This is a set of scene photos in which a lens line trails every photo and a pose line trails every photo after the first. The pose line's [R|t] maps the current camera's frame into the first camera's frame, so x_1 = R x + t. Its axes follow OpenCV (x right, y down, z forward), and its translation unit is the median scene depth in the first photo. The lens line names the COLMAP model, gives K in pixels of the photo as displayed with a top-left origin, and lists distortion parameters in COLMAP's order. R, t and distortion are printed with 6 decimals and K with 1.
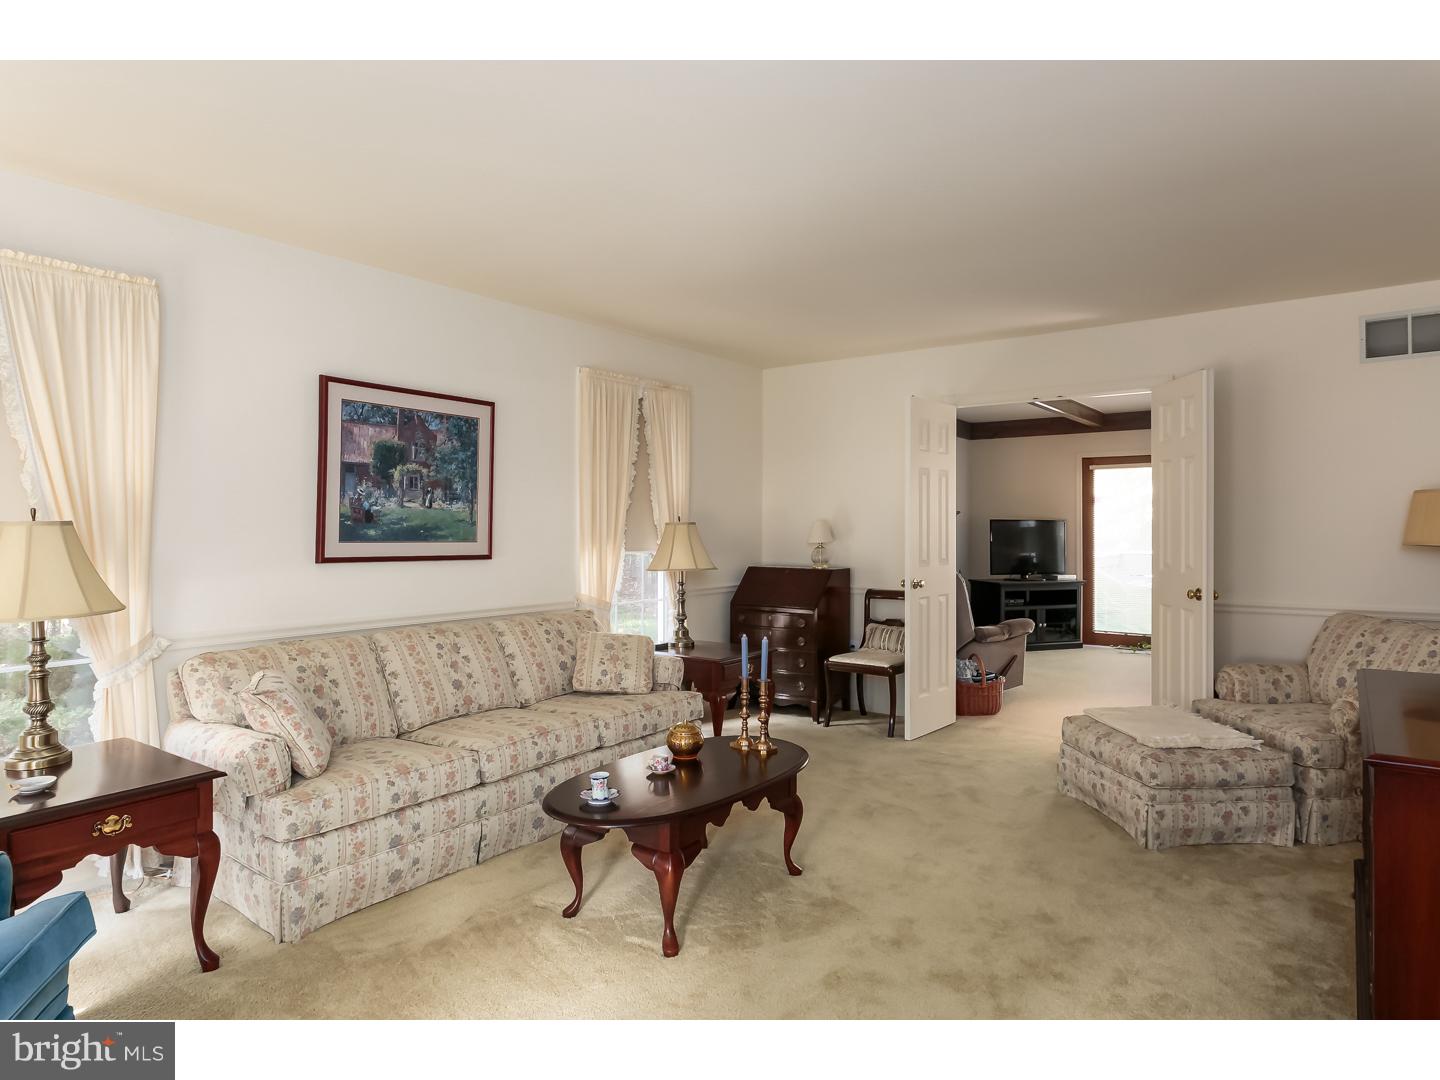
lens RADIAL K [[860.5, 0, 723.2], [0, 860.5, 540.2], [0, 0, 1]] dist [0.000104, -0.000113]
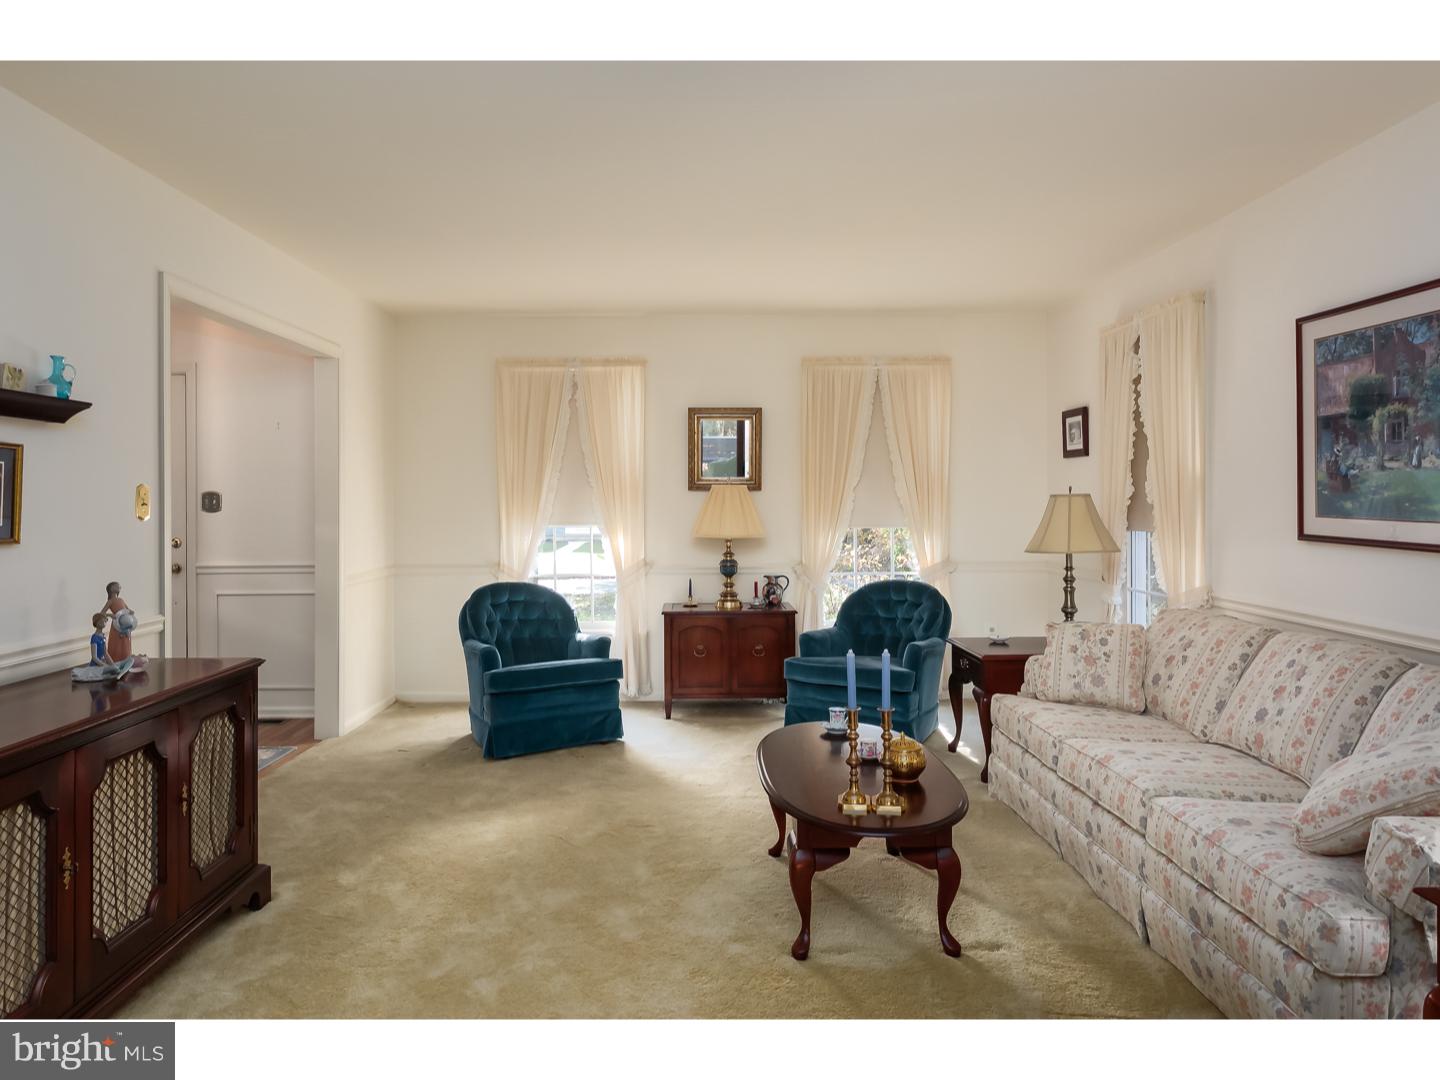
lens RADIAL K [[889.2, 0, 718.2], [0, 889.2, 533.5], [0, 0, 1]] dist [-0.006668, -0.000851]
pose [[-0.788516, 0.033326, -0.614111, 0.498549], [0.000208, 0.998545, 0.053920, -0.025910], [0.615014, 0.042389, -0.787376, 1.270224]]
